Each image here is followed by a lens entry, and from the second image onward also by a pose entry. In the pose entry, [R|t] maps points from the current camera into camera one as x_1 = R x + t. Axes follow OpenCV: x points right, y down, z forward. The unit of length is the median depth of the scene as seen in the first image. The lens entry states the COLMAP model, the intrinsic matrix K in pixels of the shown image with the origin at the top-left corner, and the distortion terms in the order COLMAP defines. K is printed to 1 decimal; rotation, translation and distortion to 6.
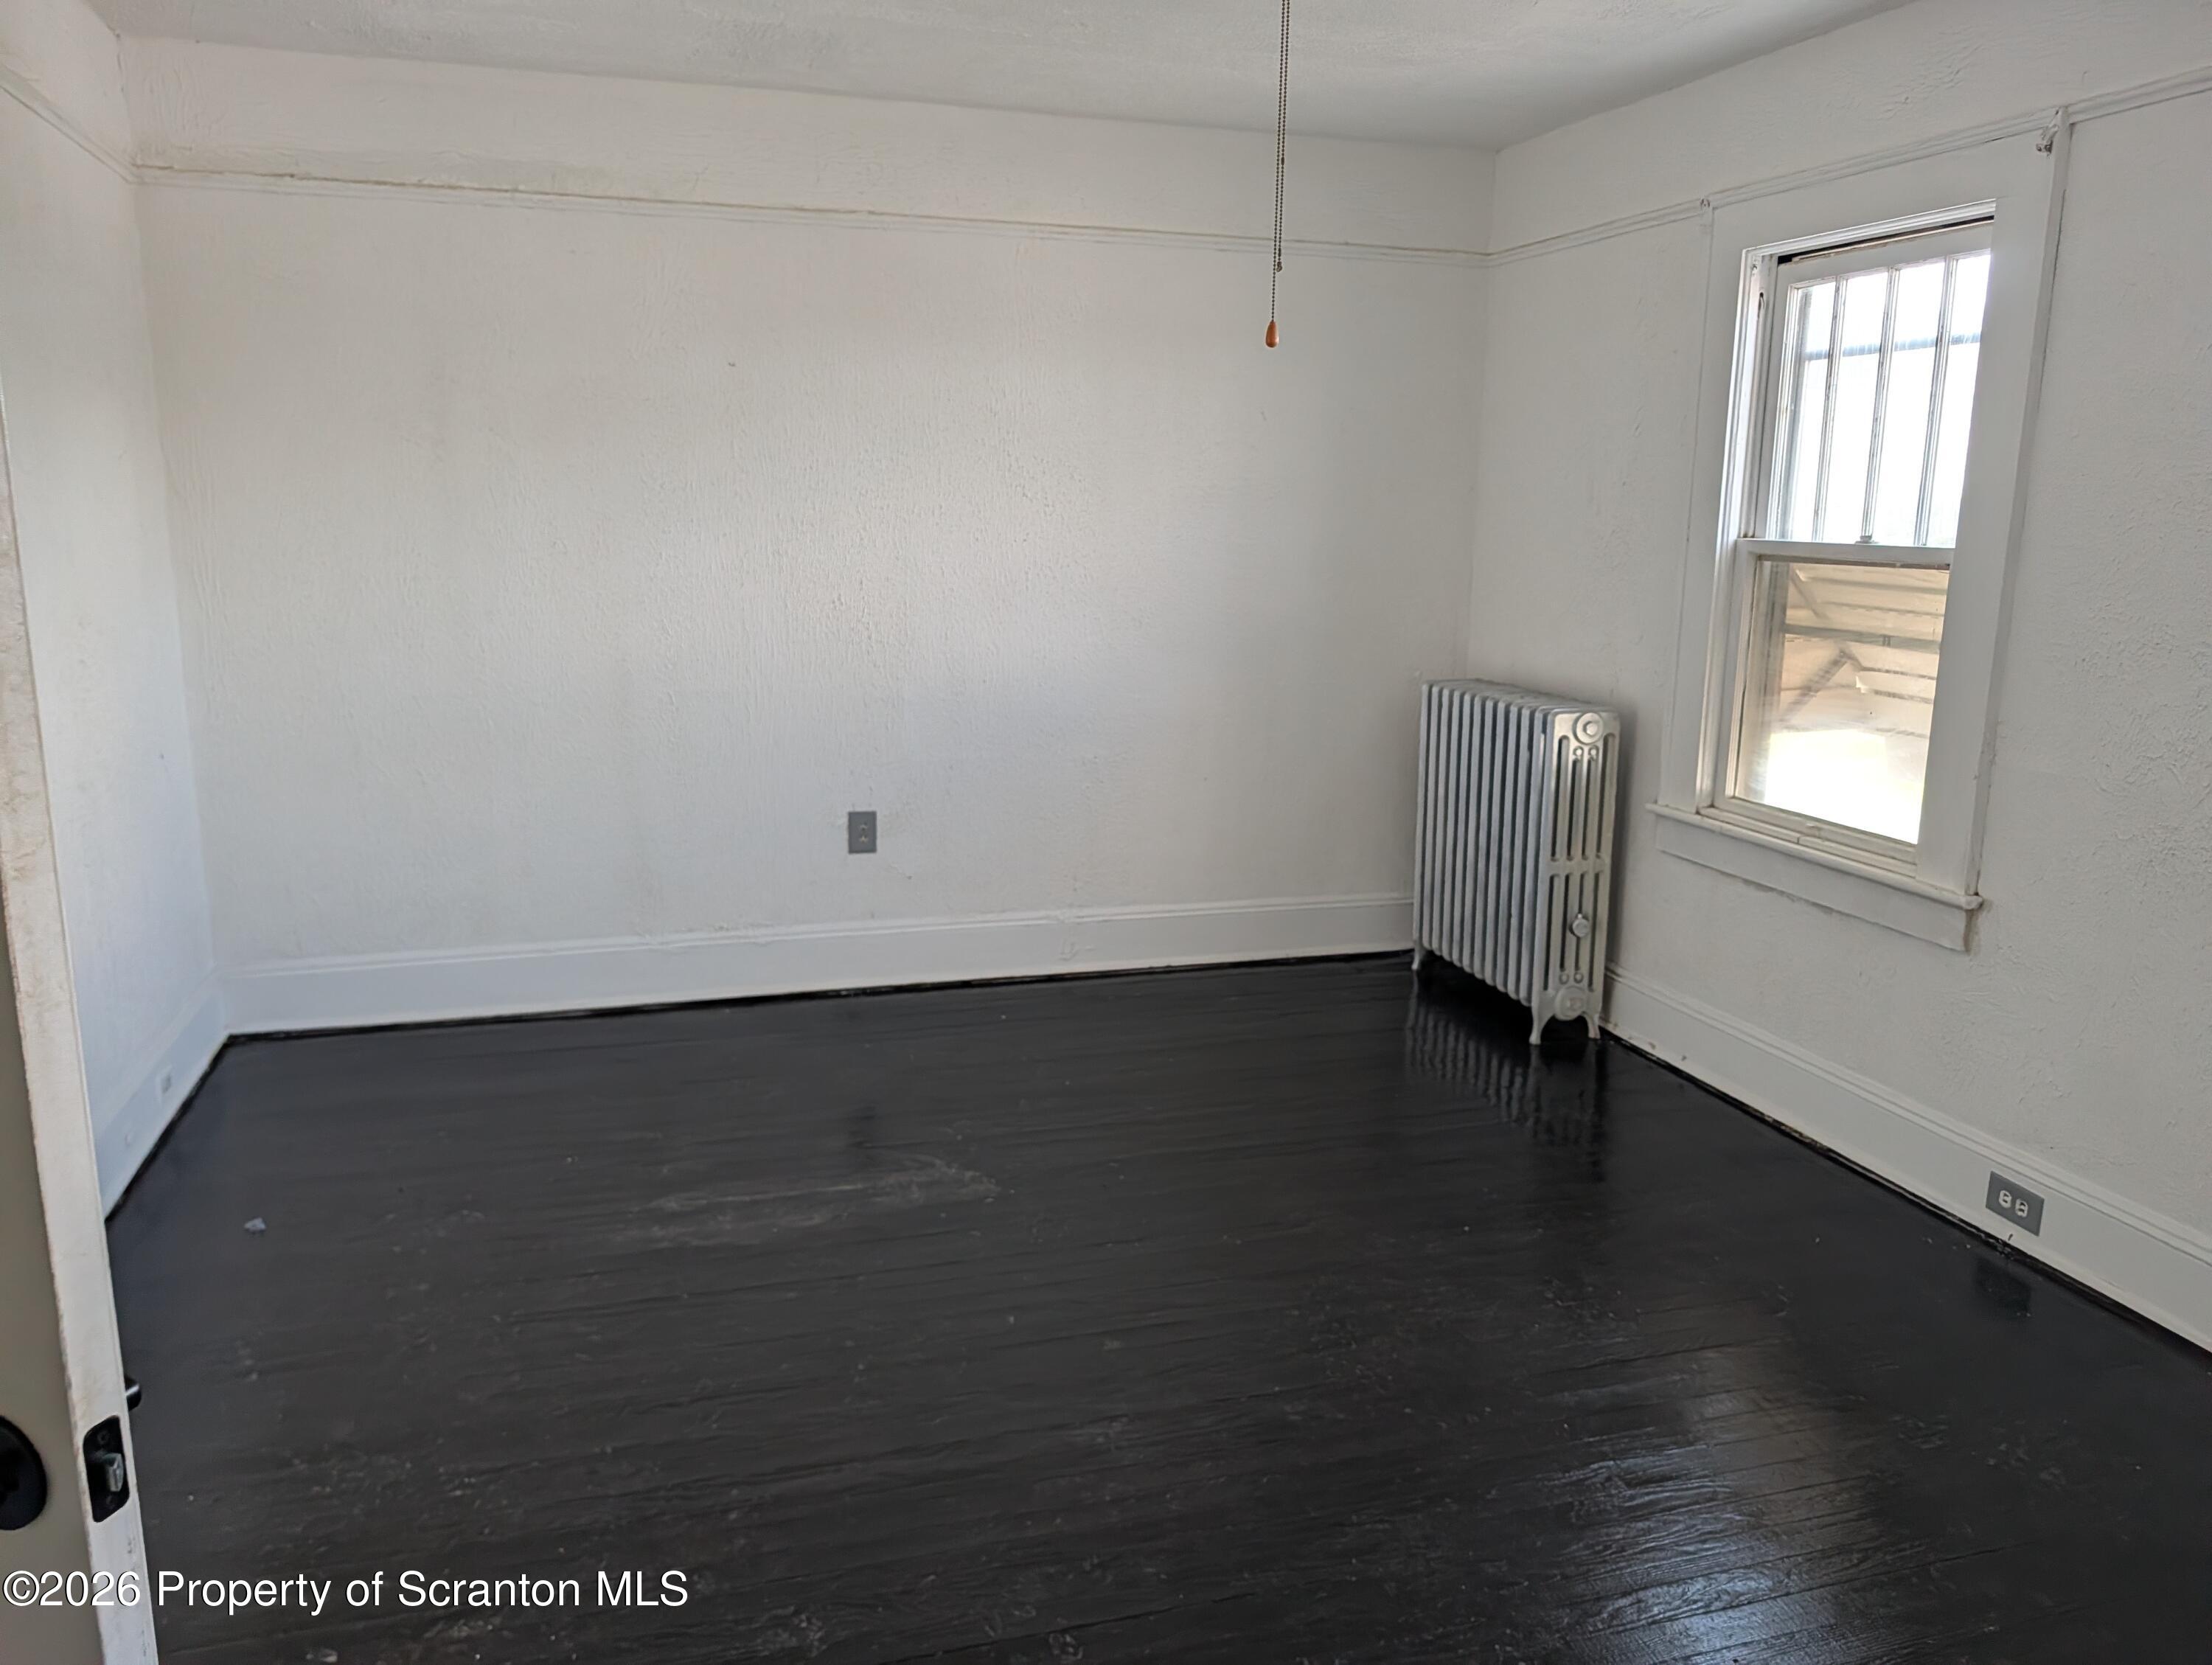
lens RADIAL K [[1617.0, 0, 1126.9], [0, 1617.0, 833.7], [0, 0, 1]] dist [0.070999, -0.079111]
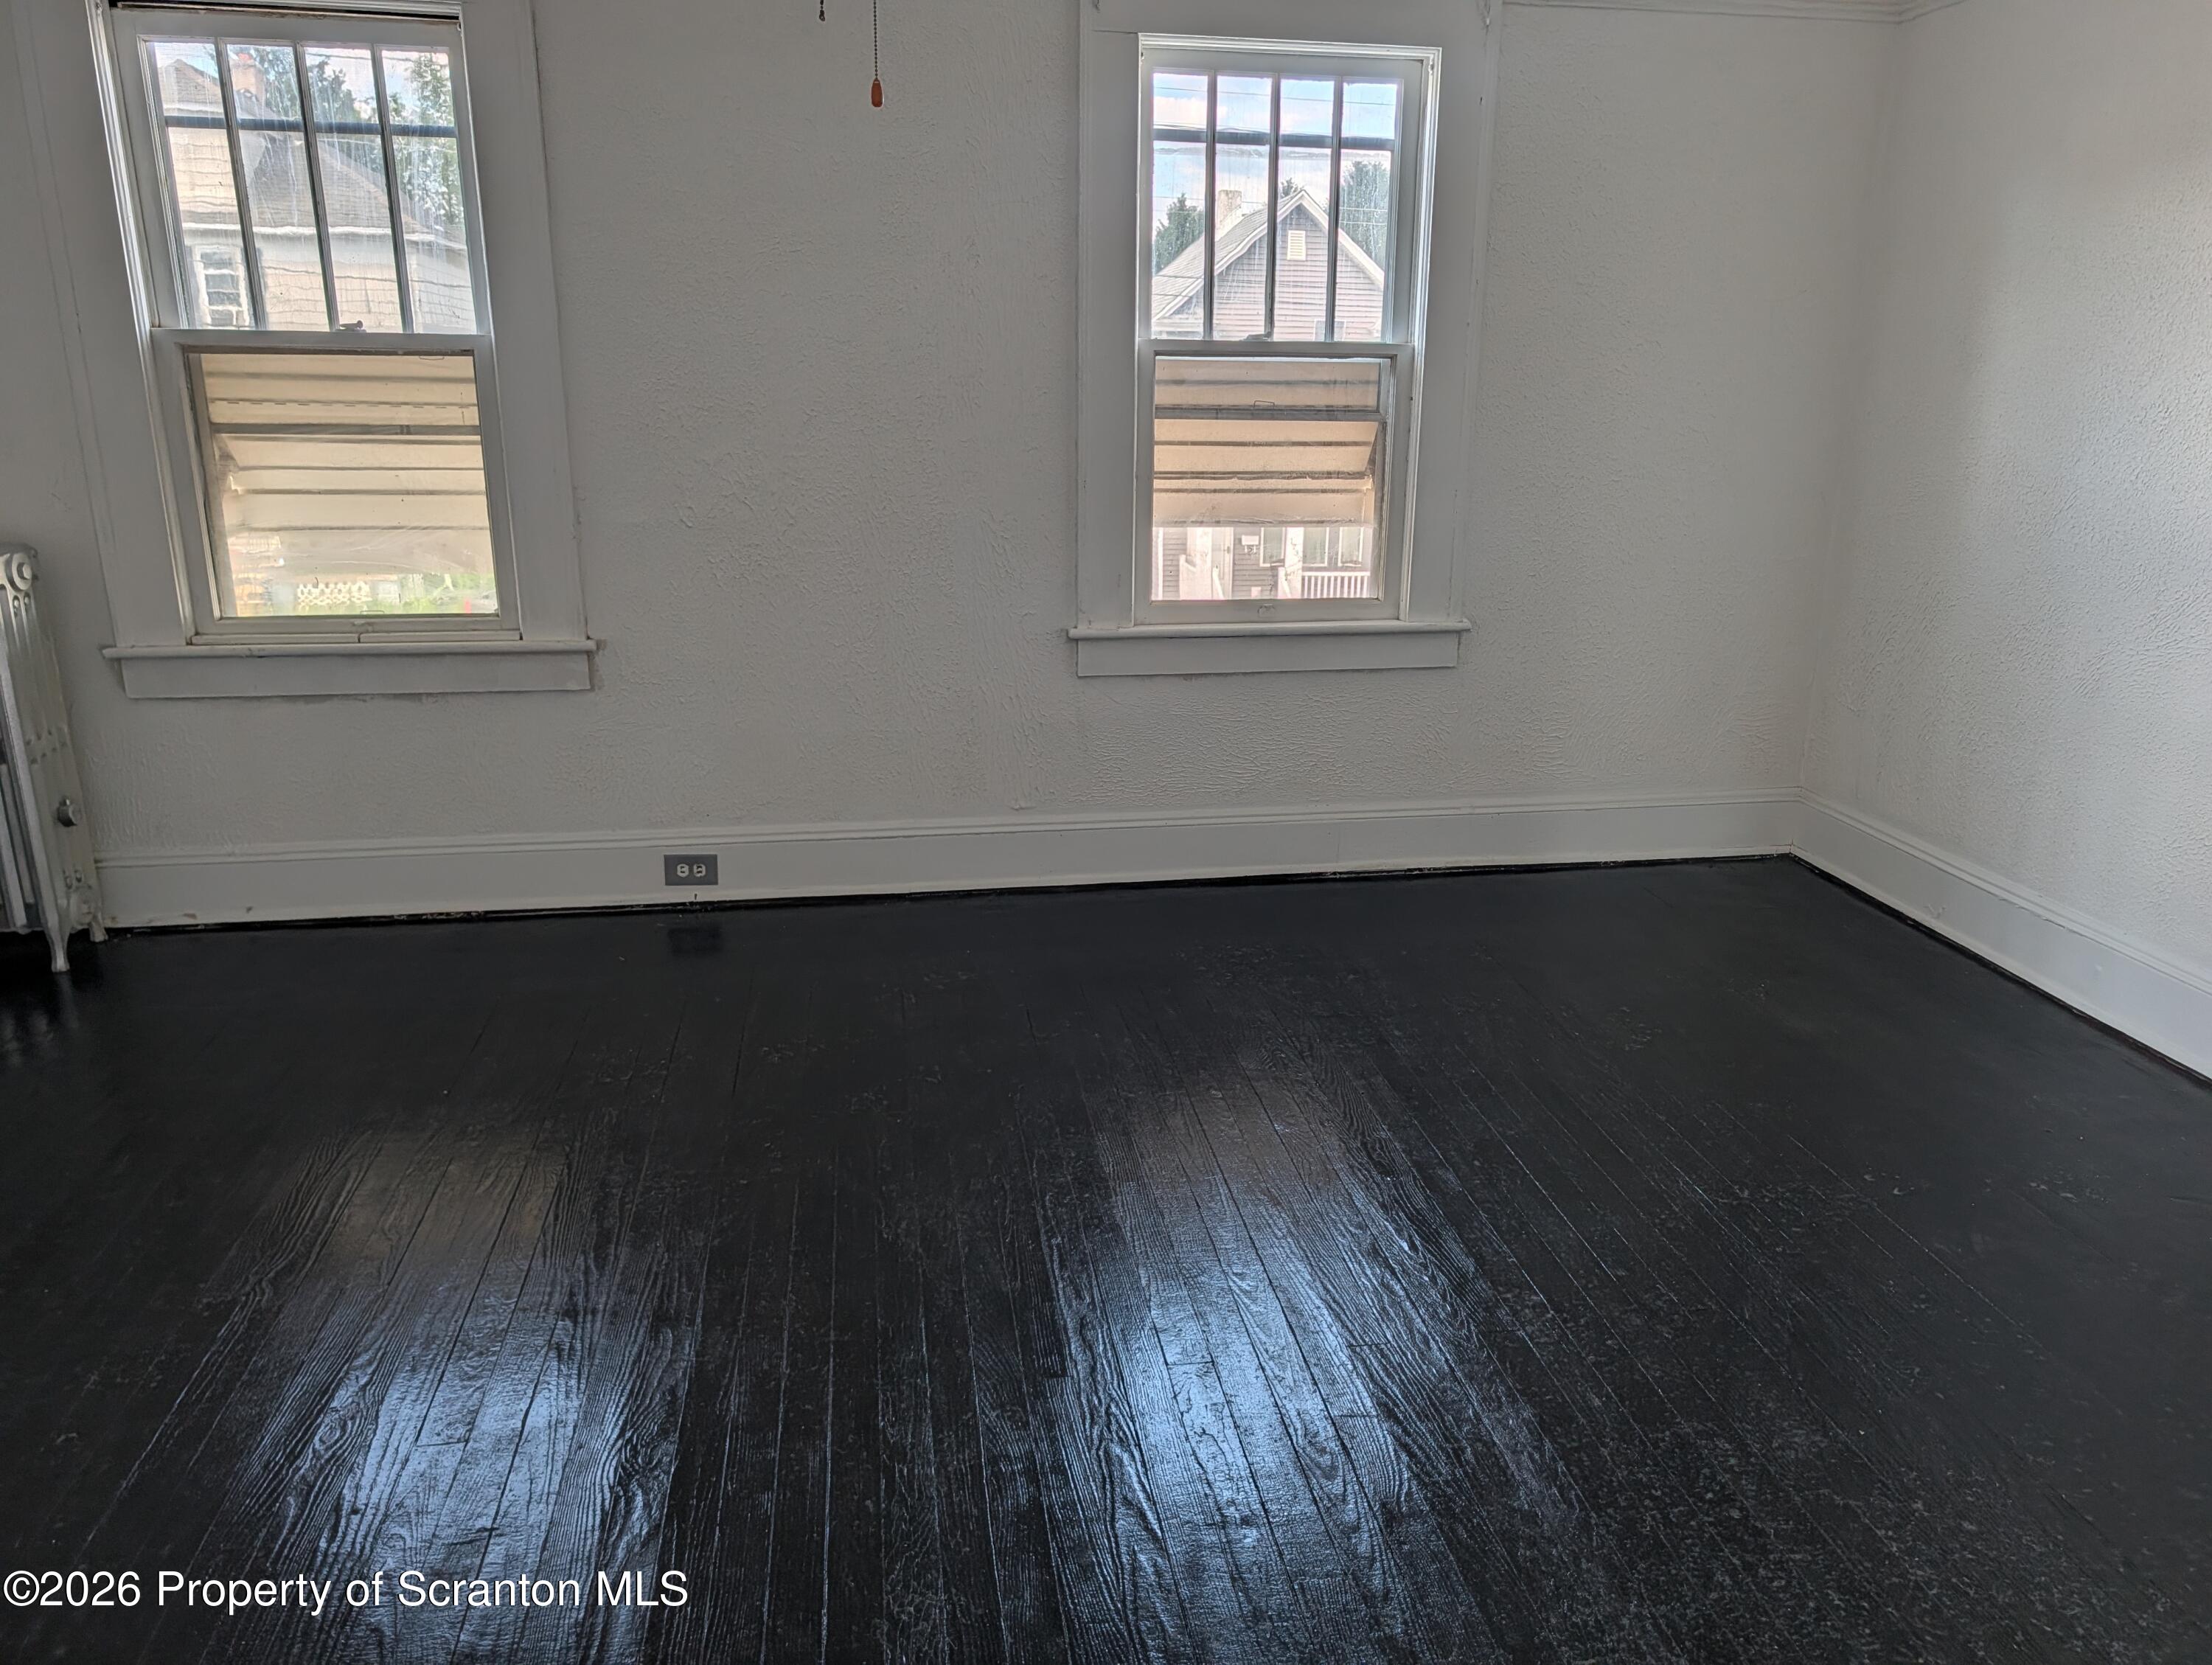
lens RADIAL K [[1617.0, 0, 1126.9], [0, 1617.0, 833.7], [0, 0, 1]] dist [0.070999, -0.079111]
pose [[0.145102, -0.295794, 0.944167, -0.539611], [0.194968, 0.944104, 0.265811, -0.062780], [-0.970017, 0.145512, 0.194662, 0.397761]]
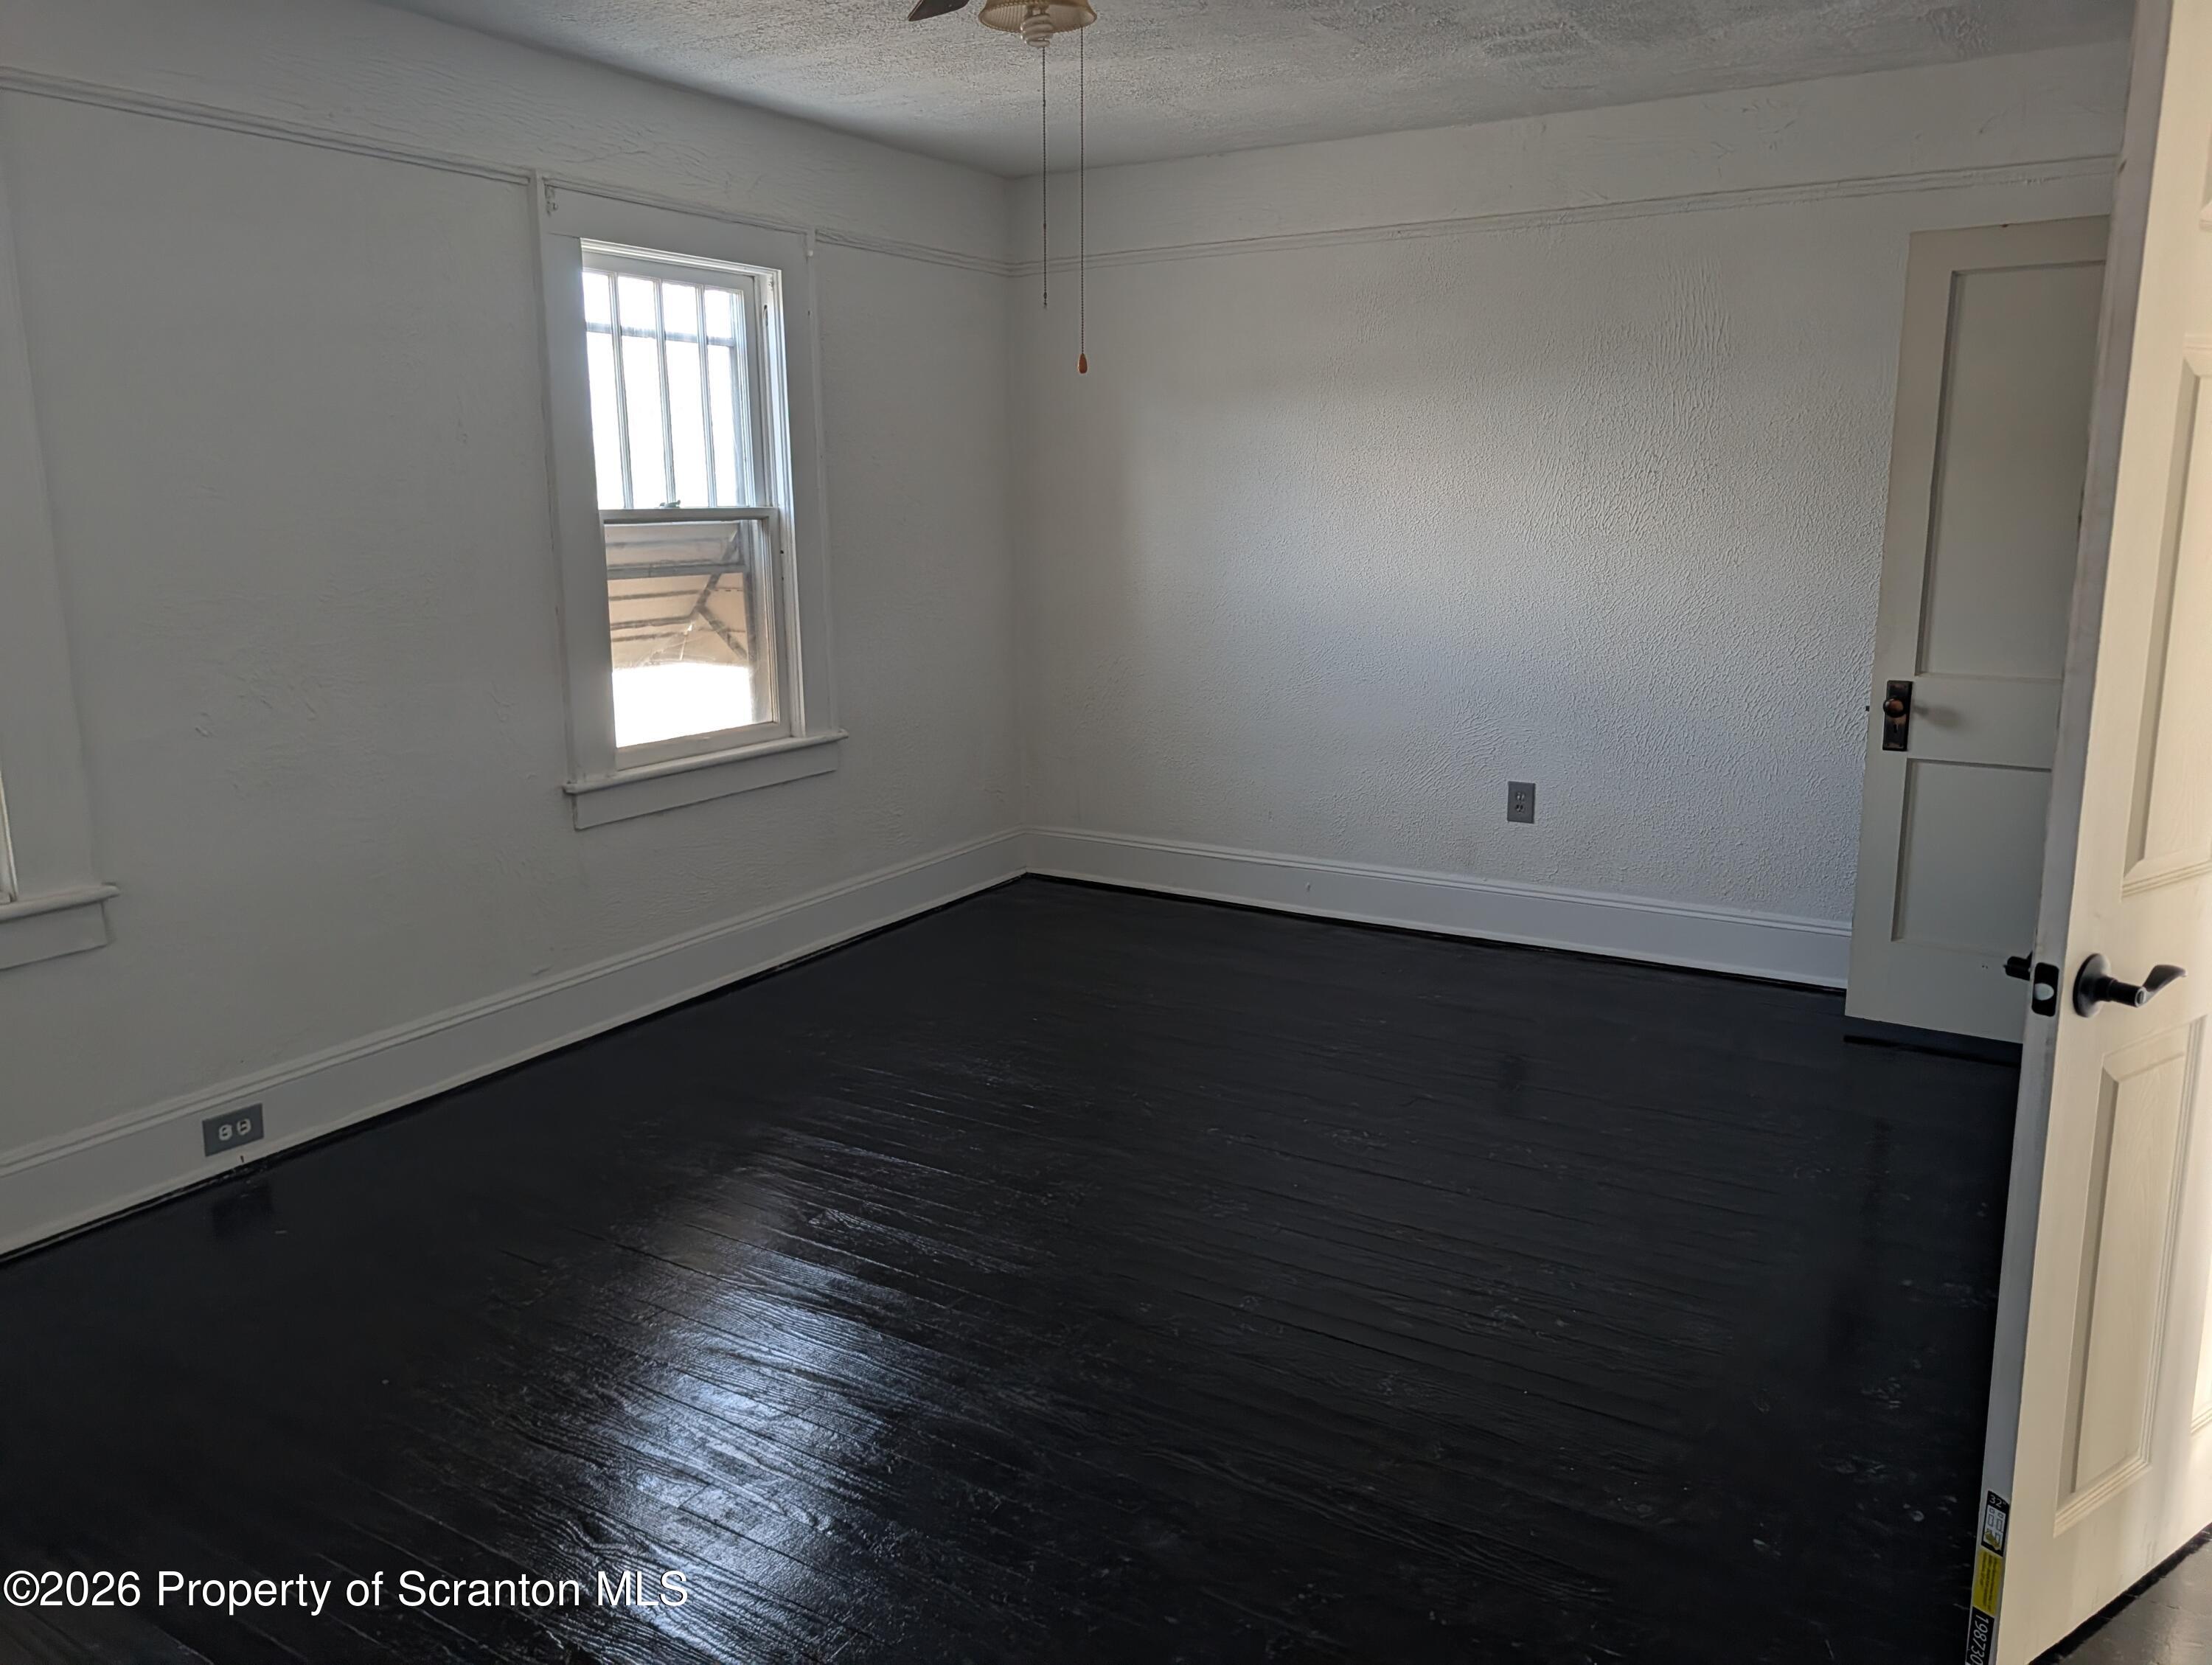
lens RADIAL K [[1617.0, 0, 1126.9], [0, 1617.0, 833.7], [0, 0, 1]] dist [0.070999, -0.079111]
pose [[-0.660423, -0.171299, 0.731094, -0.558053], [0.151062, 0.923416, 0.352821, -0.228081], [-0.735542, 0.343452, -0.583969, 1.050676]]
